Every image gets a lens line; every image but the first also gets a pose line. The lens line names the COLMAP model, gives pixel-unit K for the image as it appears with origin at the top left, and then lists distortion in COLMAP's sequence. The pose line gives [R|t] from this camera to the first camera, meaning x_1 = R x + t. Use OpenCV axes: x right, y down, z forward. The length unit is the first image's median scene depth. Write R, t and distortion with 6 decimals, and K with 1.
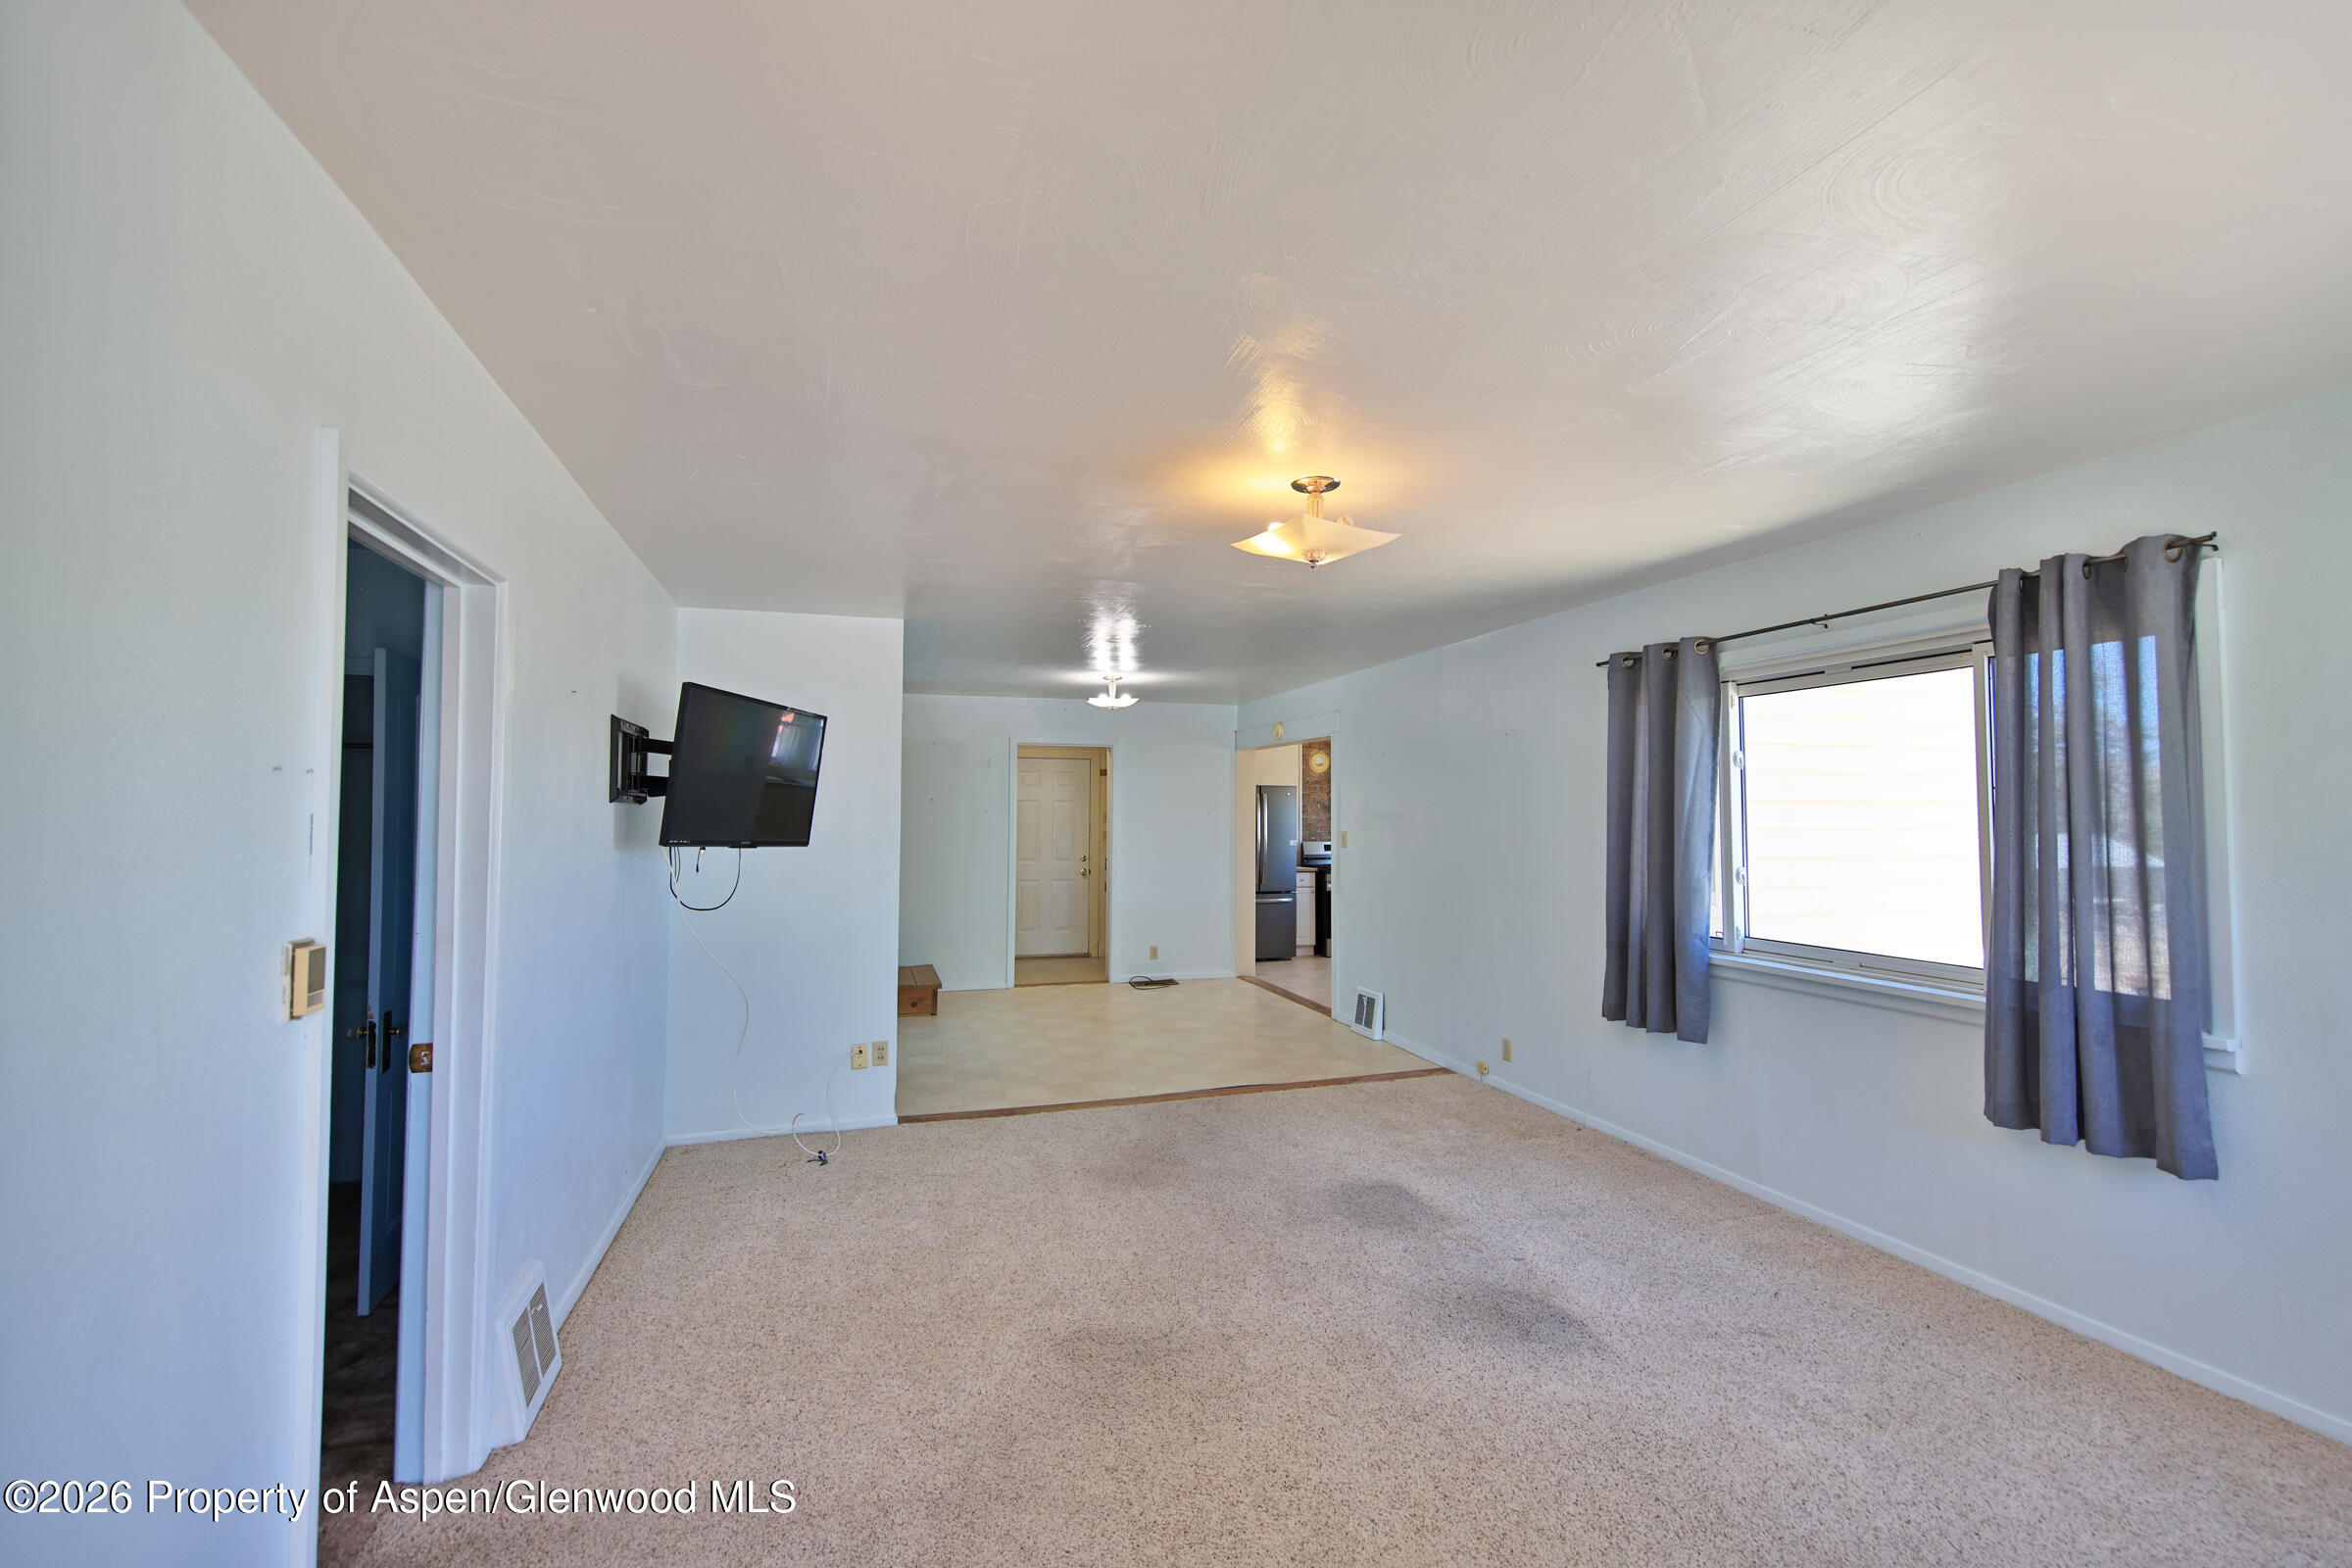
lens RADIAL K [[1052.8, 0, 1174.1], [0, 1052.8, 776.7], [0, 0, 1]] dist [0.008160, -0.000506]
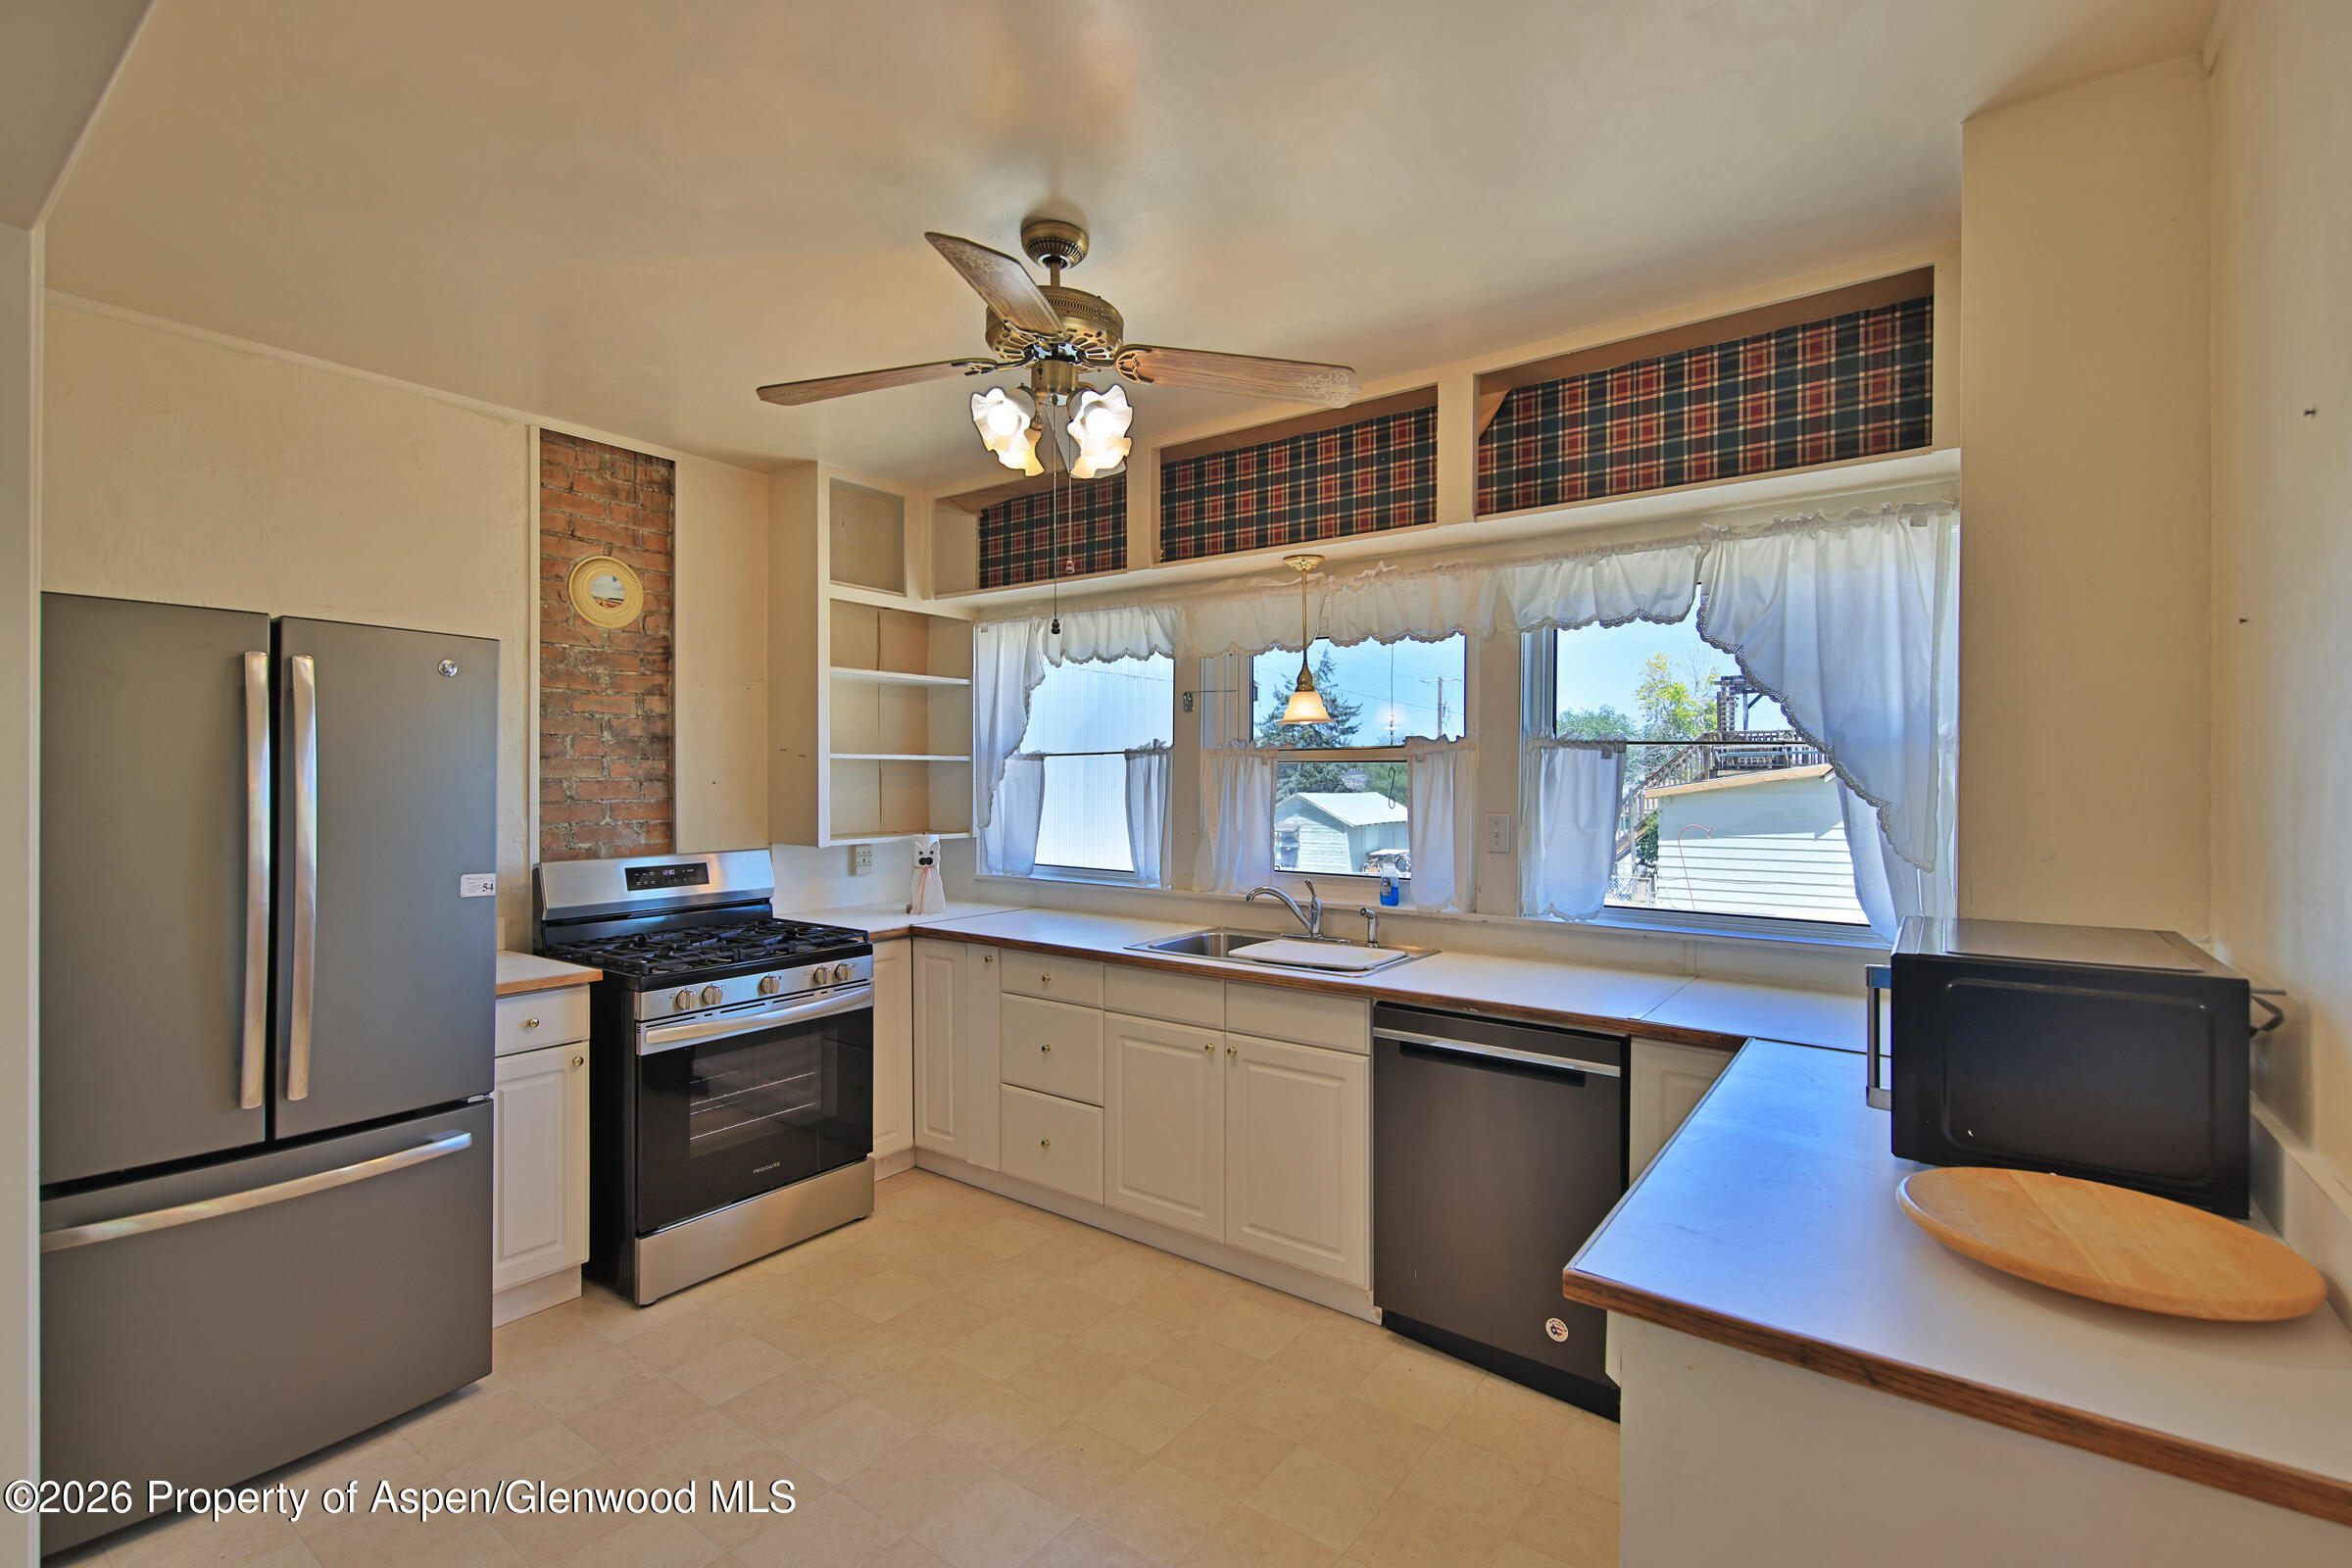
lens RADIAL K [[1052.8, 0, 1182.8], [0, 1052.8, 775.2], [0, 0, 1]] dist [0.008160, -0.000506]
pose [[0.802164, -0.002710, 0.597098, 0.113988], [-0.018157, 0.999417, 0.028928, 0.033717], [-0.596828, -0.034046, 0.801647, 0.840256]]
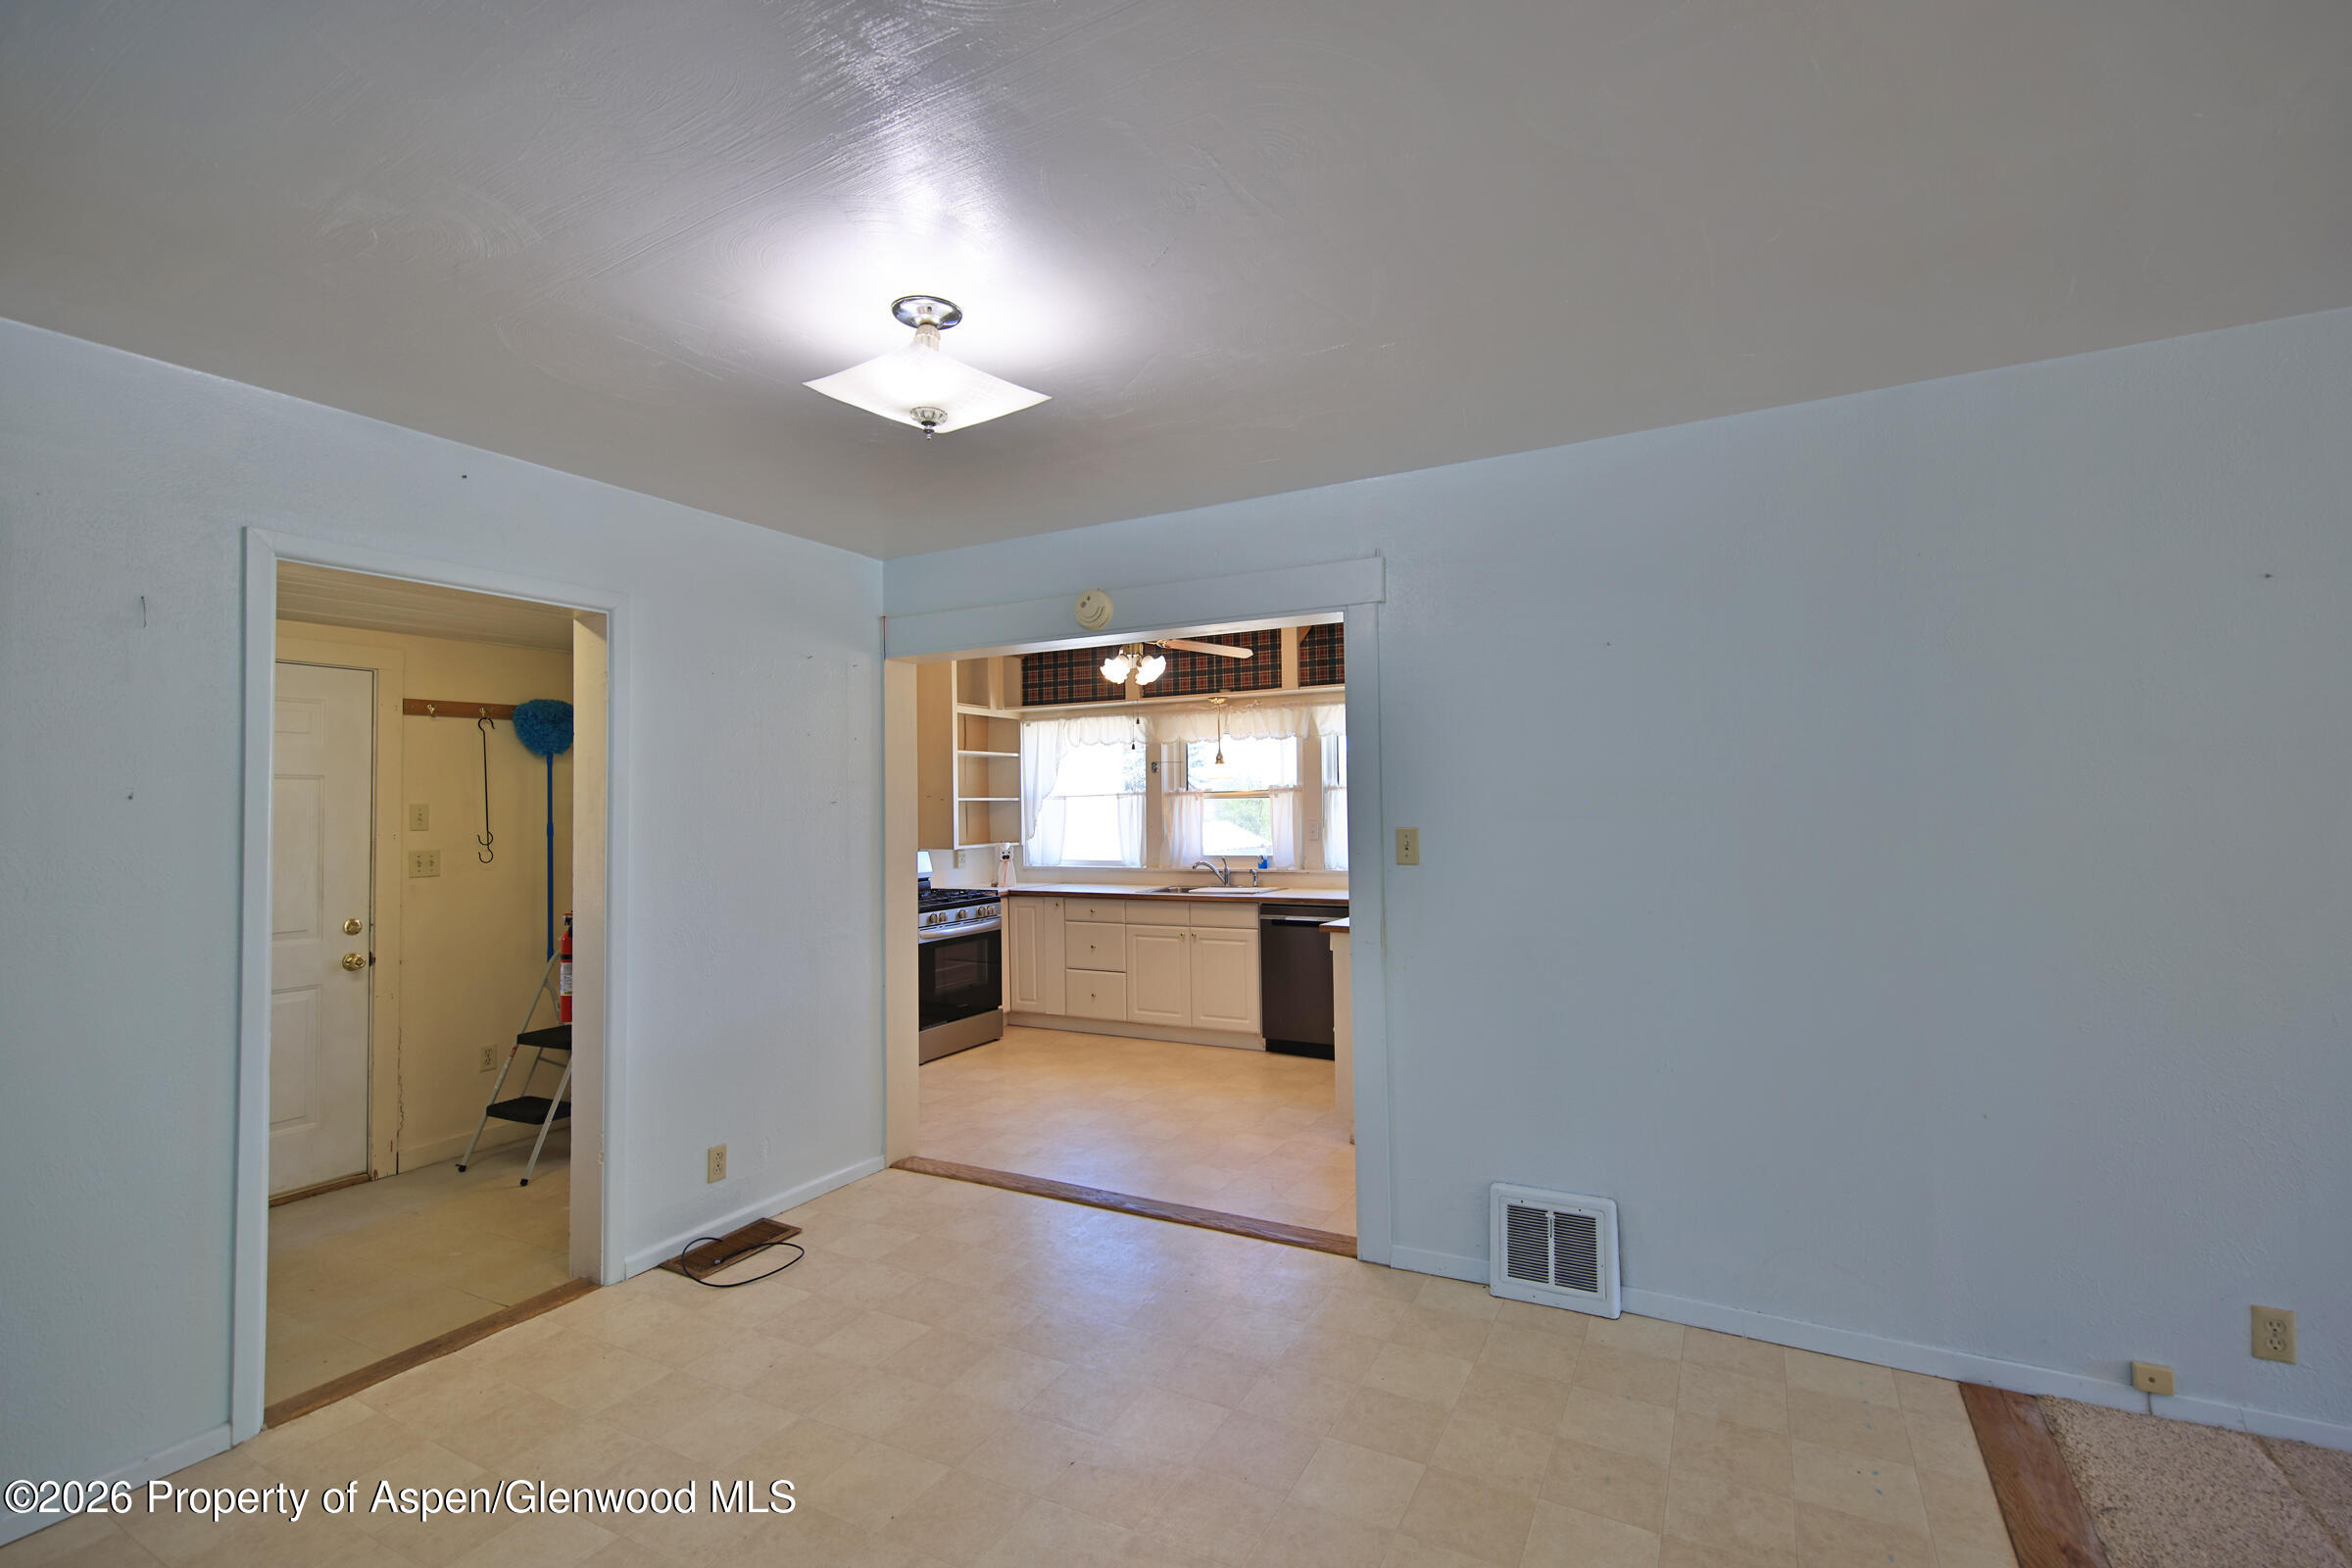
lens RADIAL K [[1052.8, 0, 1178.1], [0, 1052.8, 770.6], [0, 0, 1]] dist [0.008160, -0.000506]
pose [[0.709517, 0.010988, 0.704603, -0.172637], [-0.005559, 0.999935, -0.009995, 0.026737], [-0.704667, 0.003175, 0.709532, 0.607057]]
